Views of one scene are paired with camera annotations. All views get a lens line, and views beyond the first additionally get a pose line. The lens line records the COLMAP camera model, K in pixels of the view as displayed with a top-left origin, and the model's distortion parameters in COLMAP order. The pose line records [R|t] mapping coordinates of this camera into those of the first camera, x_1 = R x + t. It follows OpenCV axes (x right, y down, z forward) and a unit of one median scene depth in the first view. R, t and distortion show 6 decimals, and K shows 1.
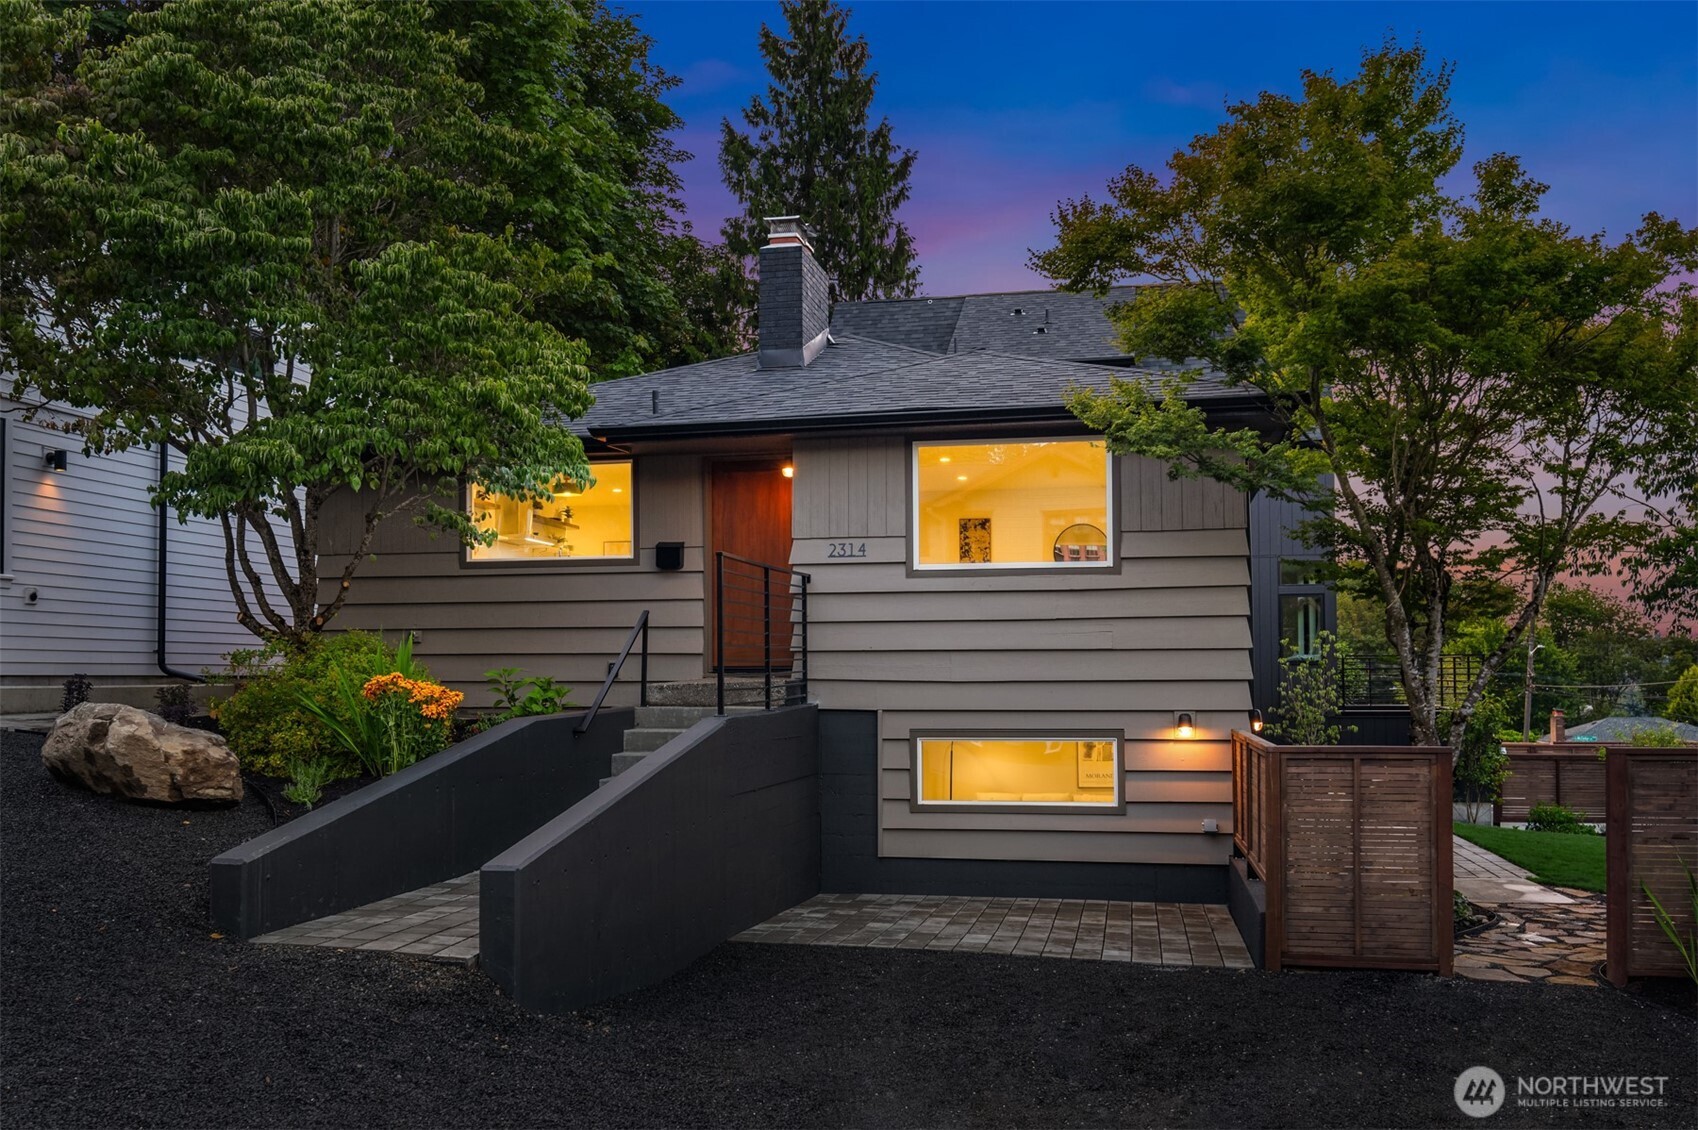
lens RADIAL K [[1376.7, 0, 856.0], [0, 1376.7, 619.5], [0, 0, 1]] dist [-0.005477, -0.005261]
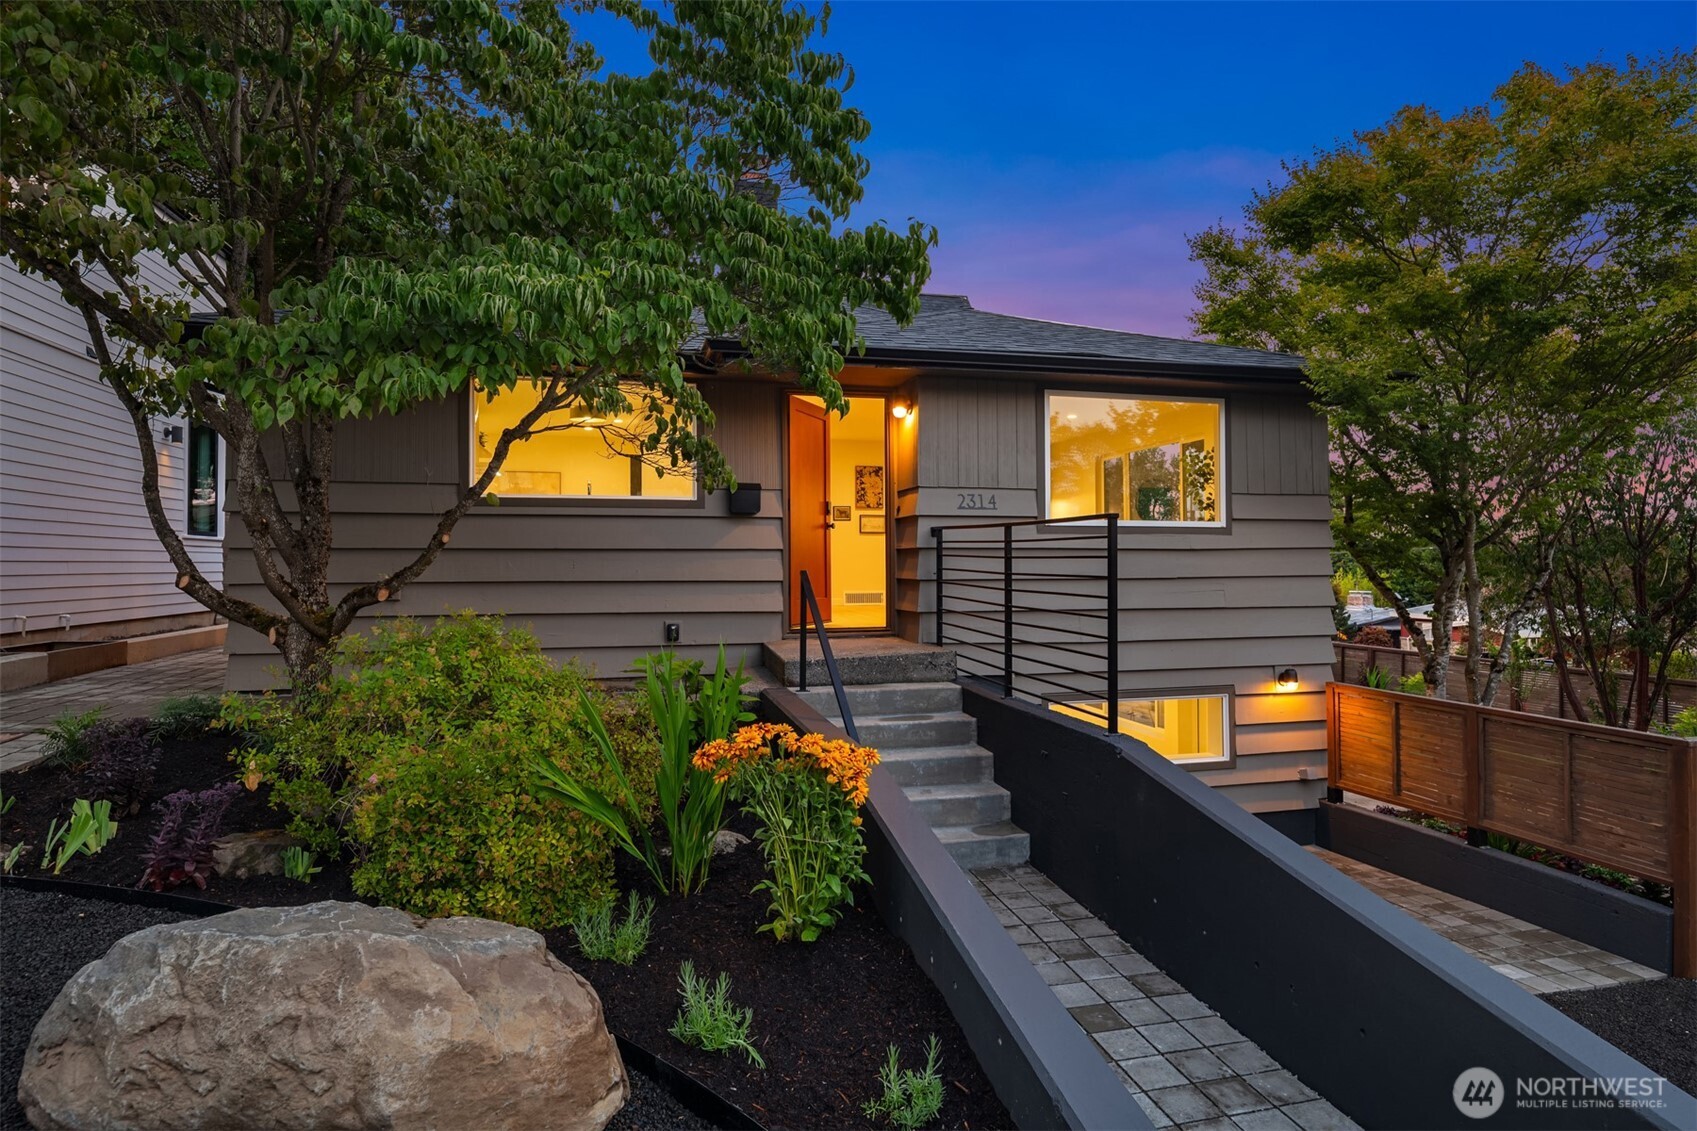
lens RADIAL K [[916.9, 0, 863.0], [0, 916.9, 539.6], [0, 0, 1]] dist [-0.001681, -0.002983]
pose [[0.904206, 0.012626, 0.426910, -0.350793], [-0.017755, 0.999810, 0.008037, -0.029897], [-0.426727, -0.014847, 0.904259, 0.496462]]
